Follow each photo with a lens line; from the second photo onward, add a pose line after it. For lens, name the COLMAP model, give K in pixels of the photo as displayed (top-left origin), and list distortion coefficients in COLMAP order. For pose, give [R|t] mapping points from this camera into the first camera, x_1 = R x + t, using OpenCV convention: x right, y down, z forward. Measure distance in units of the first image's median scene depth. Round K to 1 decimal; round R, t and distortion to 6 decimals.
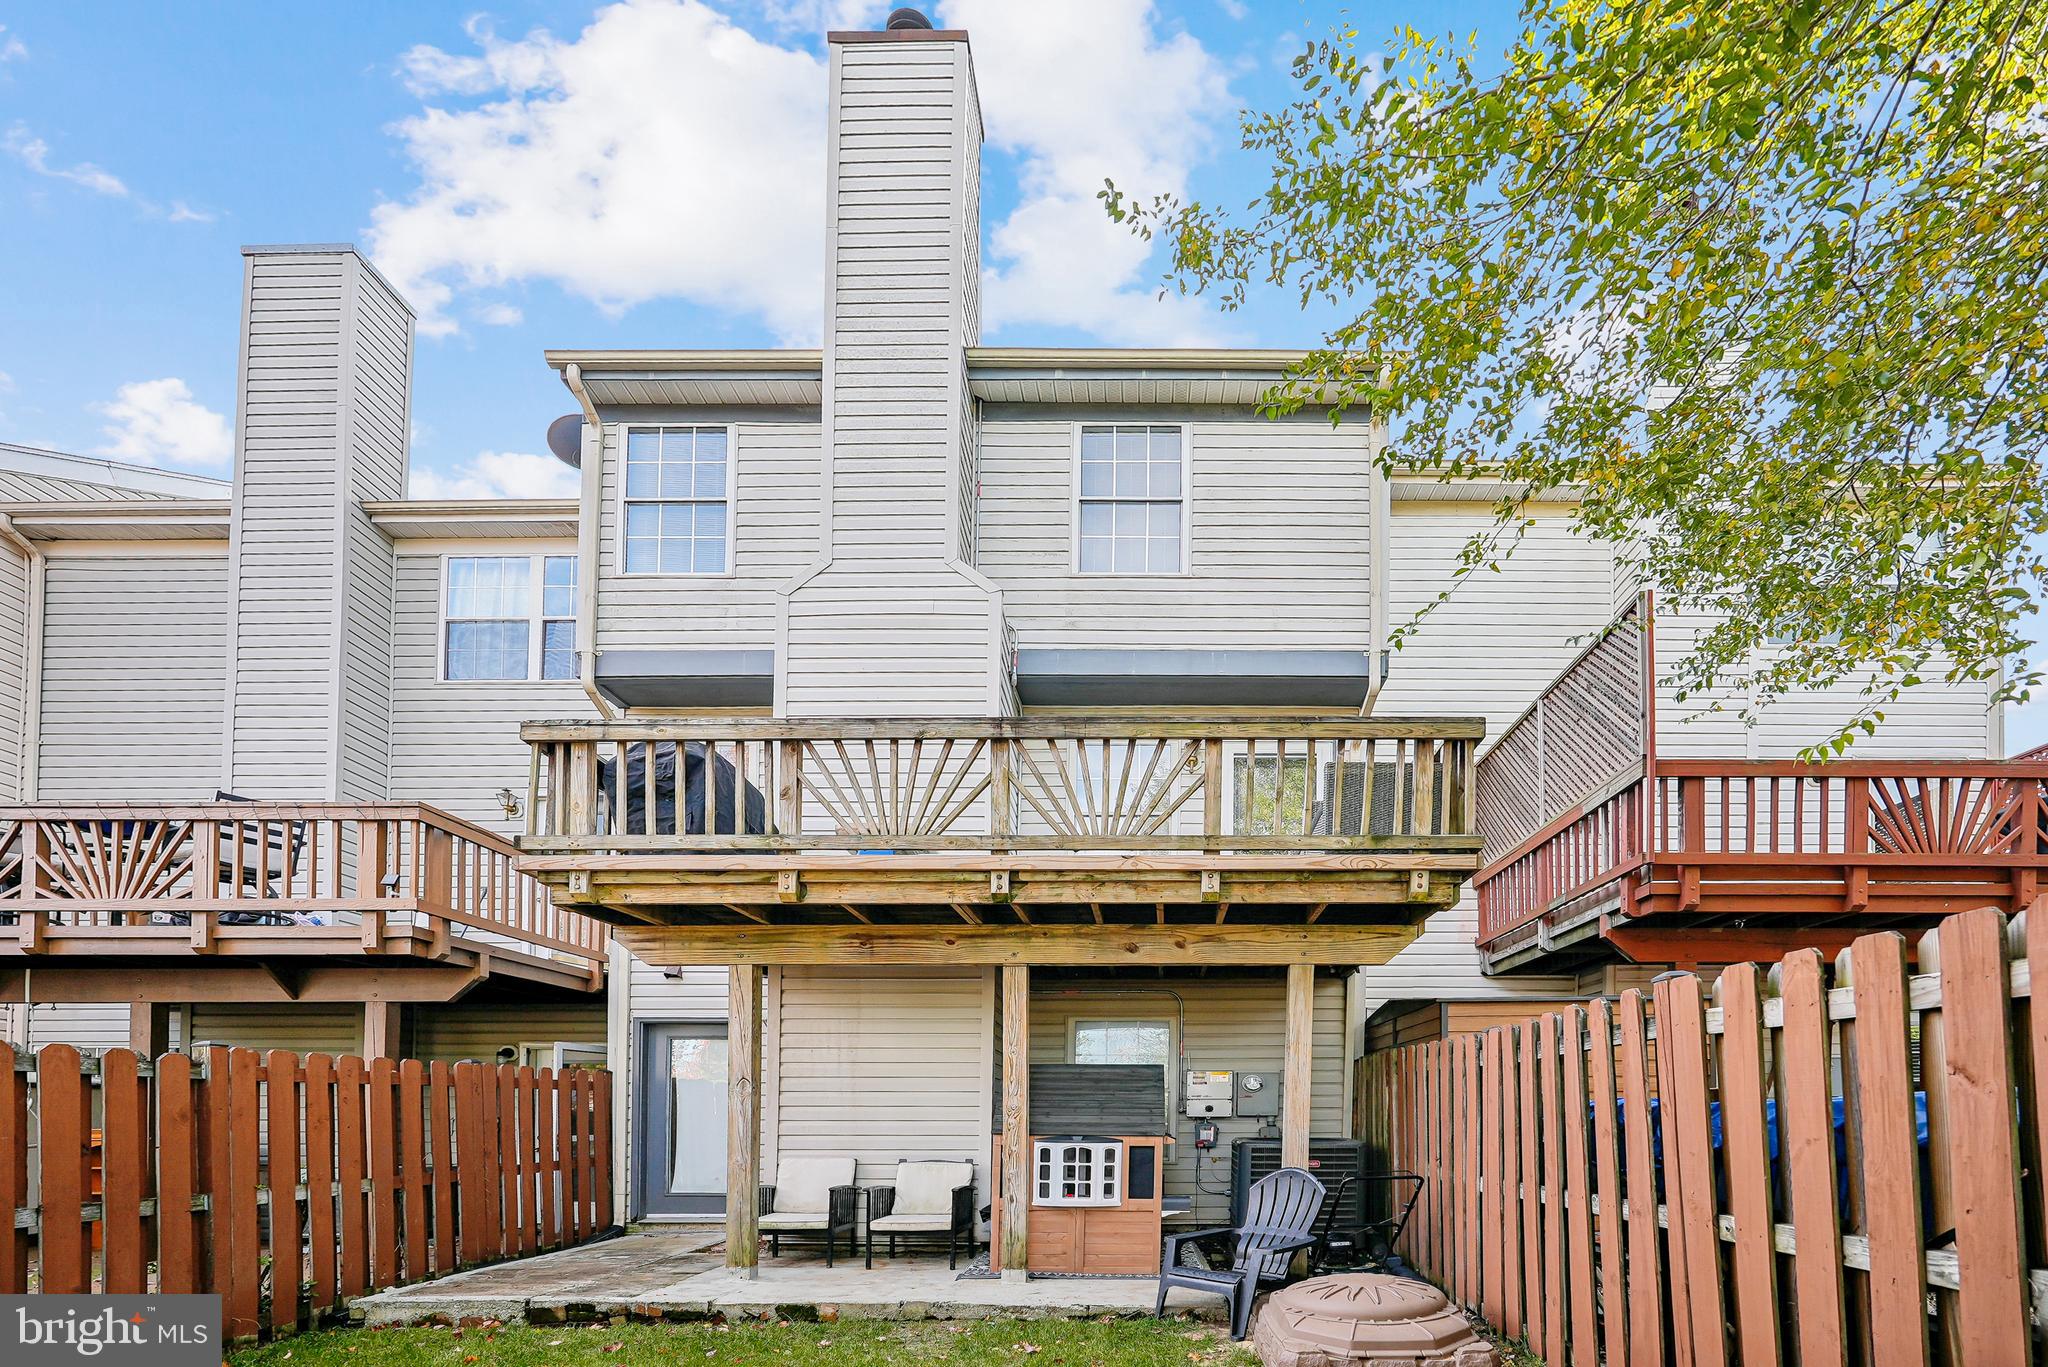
lens RADIAL K [[1011.5, 0, 1023.7], [0, 1011.5, 603.6], [0, 0, 1]] dist [-0.005108, -0.000260]
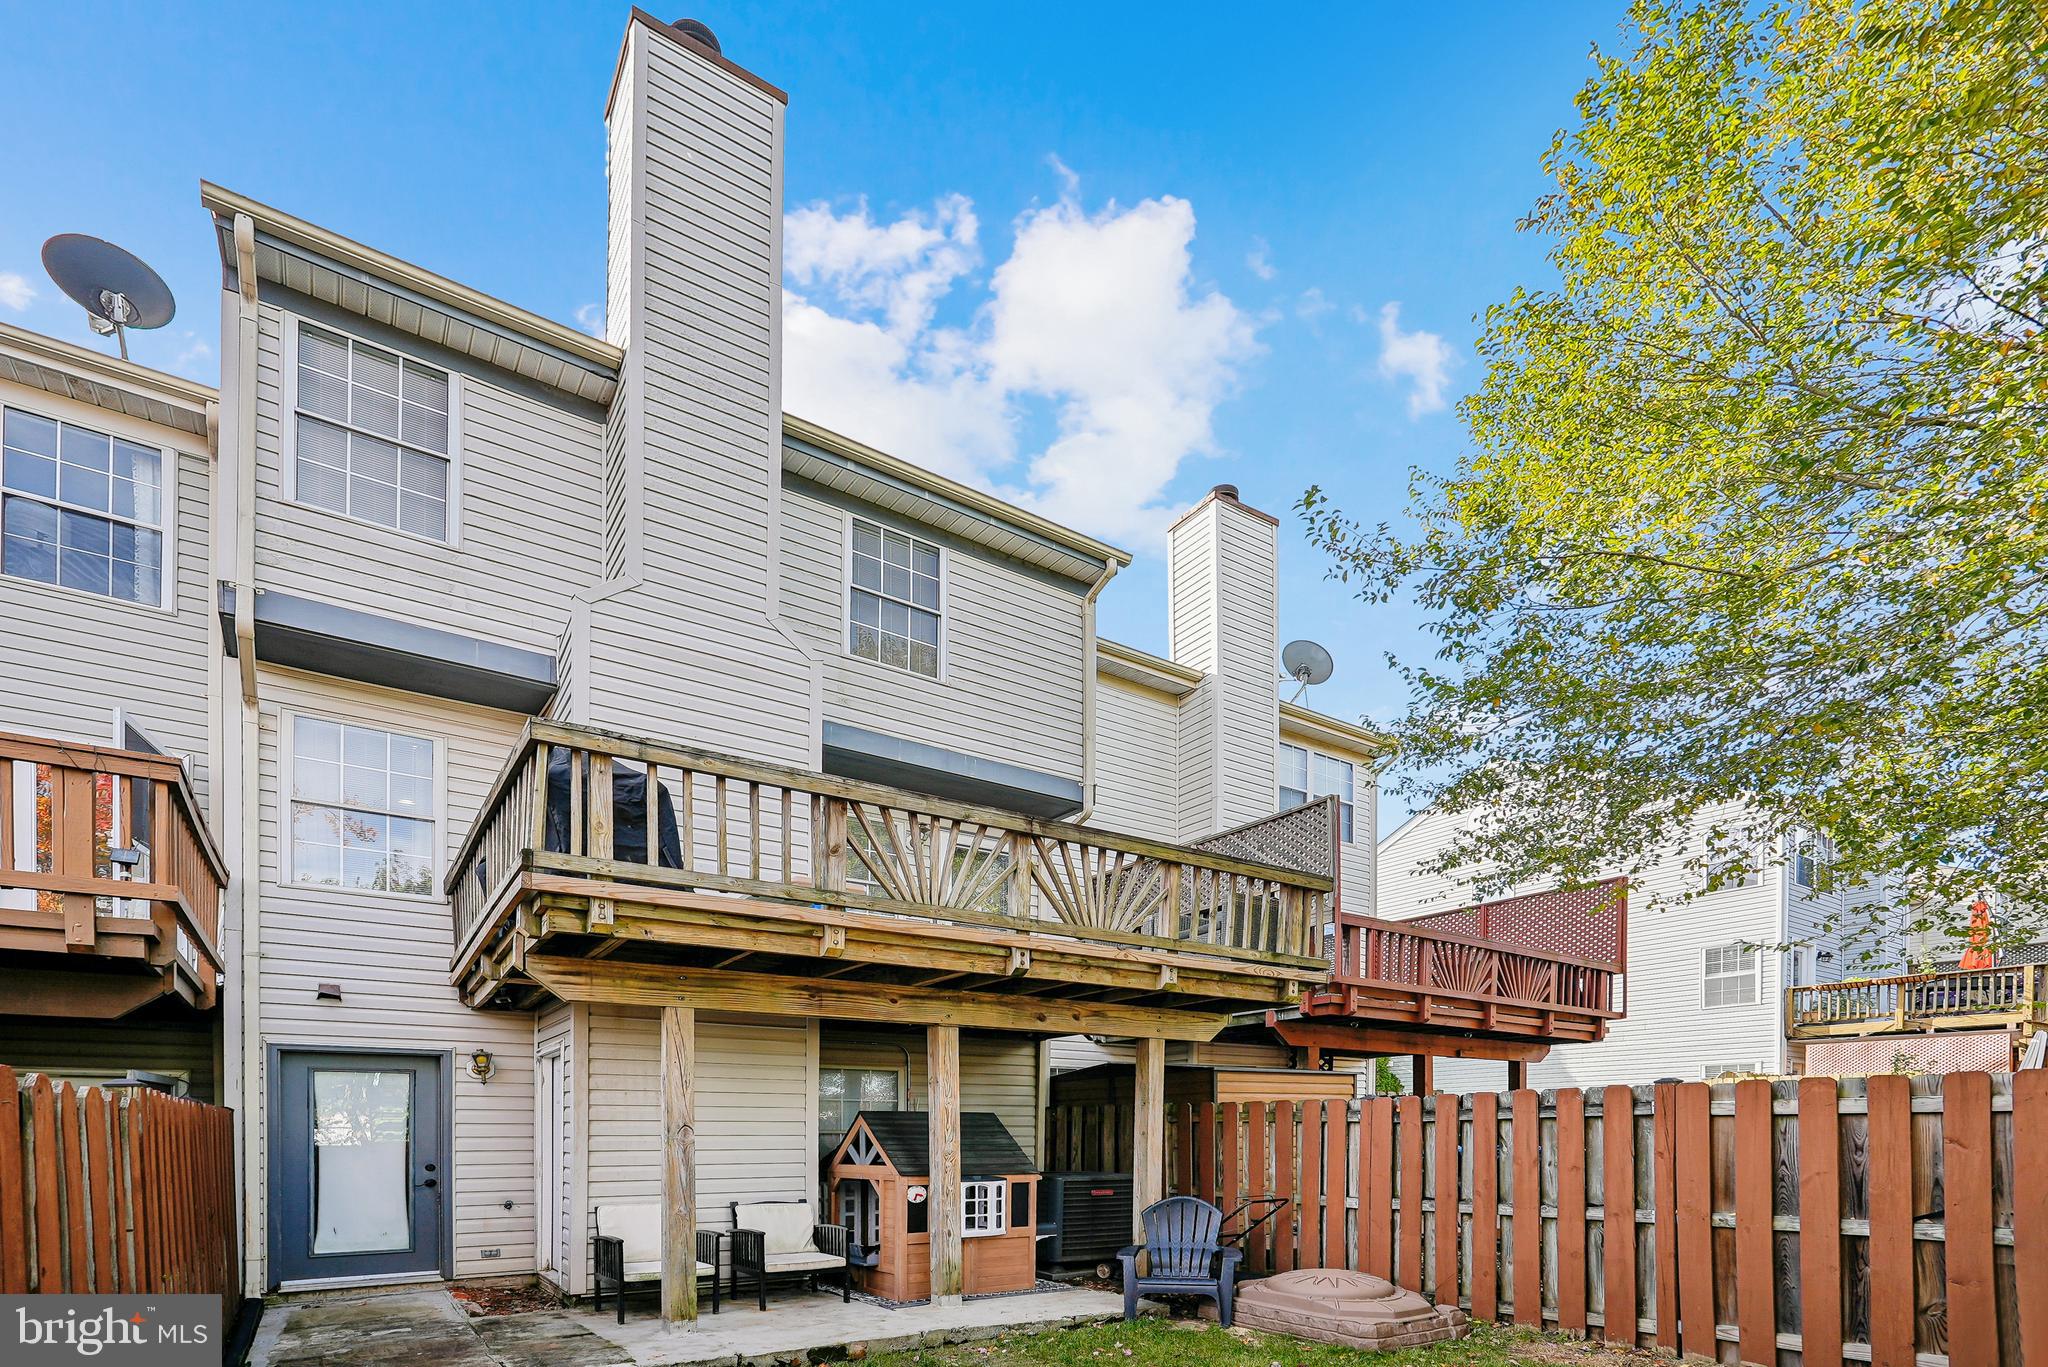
lens RADIAL K [[917.9, 0, 1026.8], [0, 917.9, 672.6], [0, 0, 1]] dist [-0.020763, 0.013795]
pose [[0.822461, 0.252737, 0.509590, -0.576008], [-0.248478, 0.965507, -0.077820, 0.034891], [-0.511680, -0.062618, 0.856891, 0.104884]]
